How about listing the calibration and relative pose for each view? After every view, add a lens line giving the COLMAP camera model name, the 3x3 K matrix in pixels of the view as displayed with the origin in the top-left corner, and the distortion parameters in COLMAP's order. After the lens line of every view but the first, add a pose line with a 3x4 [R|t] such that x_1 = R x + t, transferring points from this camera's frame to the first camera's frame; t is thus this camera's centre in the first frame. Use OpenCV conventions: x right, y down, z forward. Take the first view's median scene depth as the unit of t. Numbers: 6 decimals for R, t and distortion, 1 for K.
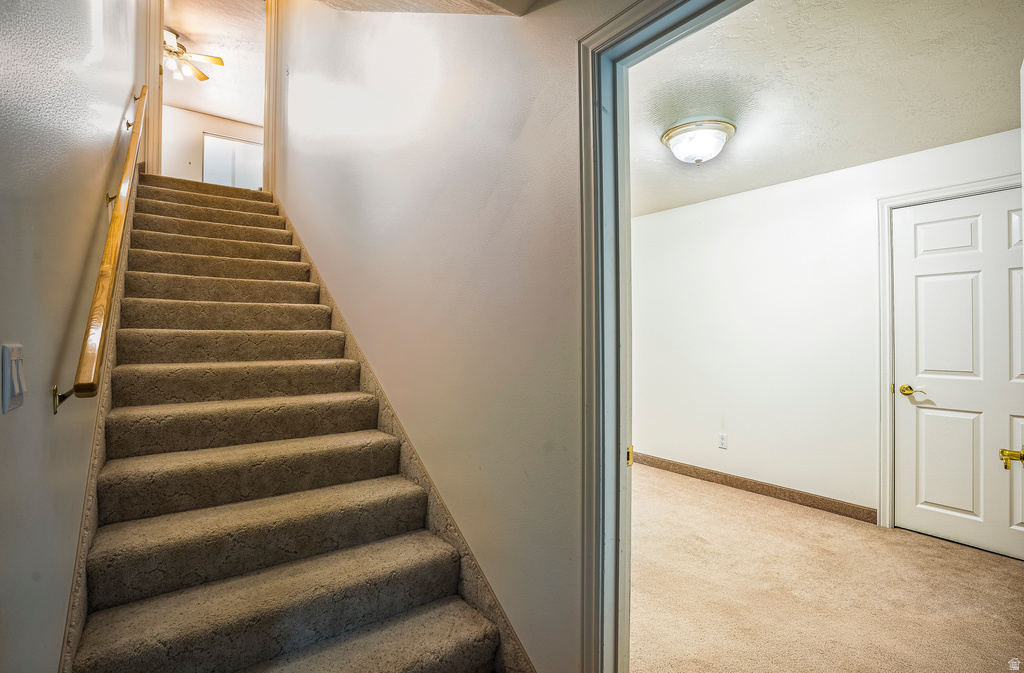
lens RADIAL K [[488.6, 0, 517.1], [0, 488.6, 341.5], [0, 0, 1]] dist [0.012609, 0.000454]
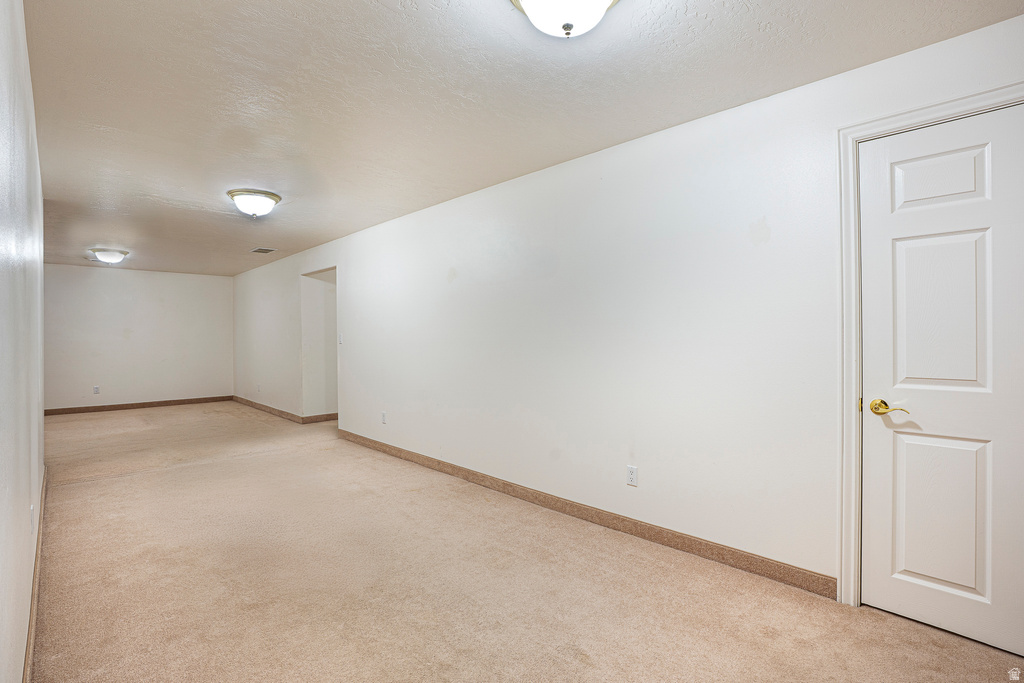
lens RADIAL K [[470.3, 0, 509.5], [0, 470.3, 346.9], [0, 0, 1]] dist [-0.007936, 0.000291]
pose [[0.996249, -0.004761, 0.086405, 0.221512], [0.004651, 0.999988, 0.001464, 0.011551], [-0.086411, -0.001057, 0.996259, 0.394997]]
